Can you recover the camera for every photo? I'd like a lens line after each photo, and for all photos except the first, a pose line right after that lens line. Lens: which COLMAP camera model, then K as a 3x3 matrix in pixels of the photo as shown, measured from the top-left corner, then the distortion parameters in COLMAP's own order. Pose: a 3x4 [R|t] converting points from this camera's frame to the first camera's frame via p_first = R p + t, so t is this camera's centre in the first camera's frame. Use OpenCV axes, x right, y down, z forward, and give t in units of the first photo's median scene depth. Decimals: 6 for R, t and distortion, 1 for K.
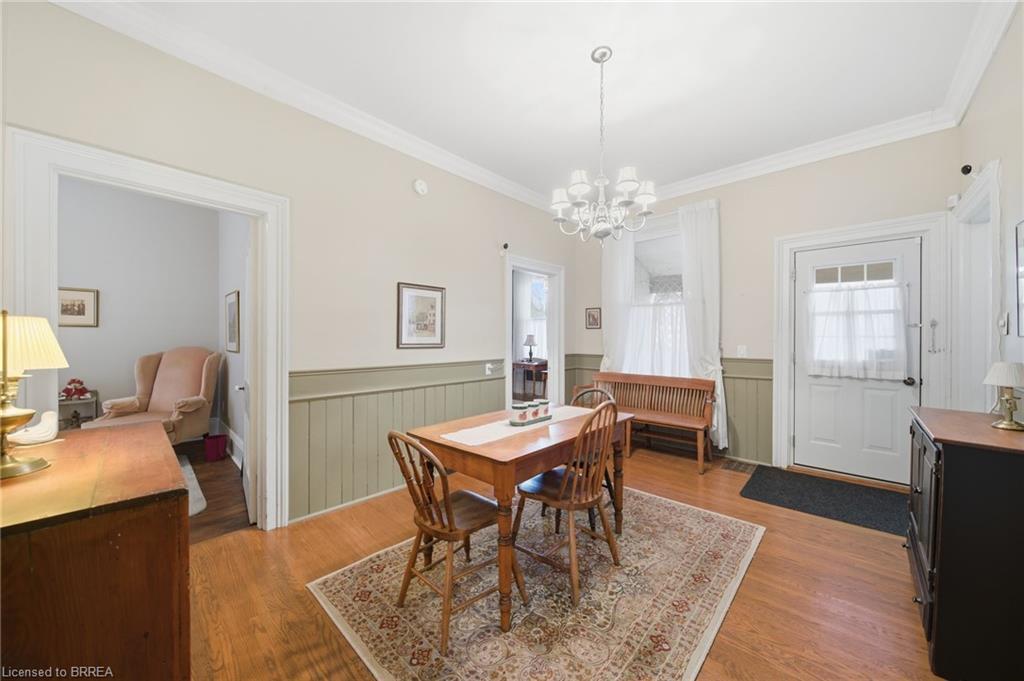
lens RADIAL K [[362.5, 0, 515.9], [0, 362.5, 338.5], [0, 0, 1]] dist [-0.001254, -0.000121]
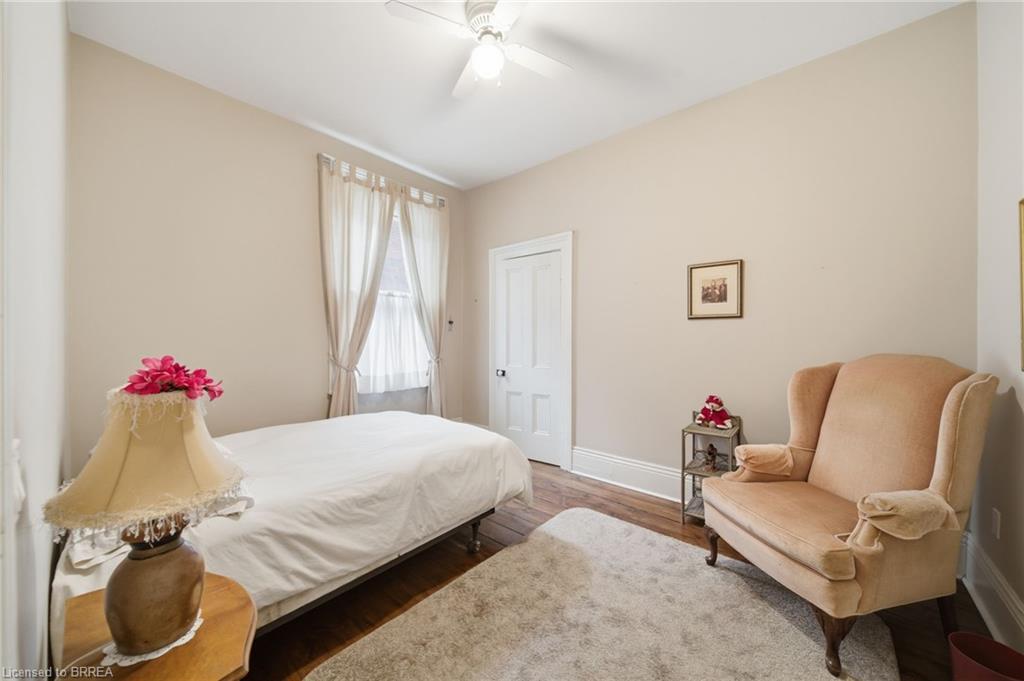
lens RADIAL K [[362.5, 0, 515.9], [0, 362.5, 338.5], [0, 0, 1]] dist [-0.001254, -0.000121]
pose [[0.046495, 0.000352, -0.998918, -0.533830], [-0.003663, 0.999993, 0.000181, 0.005821], [0.998912, 0.003651, 0.046496, 0.570906]]
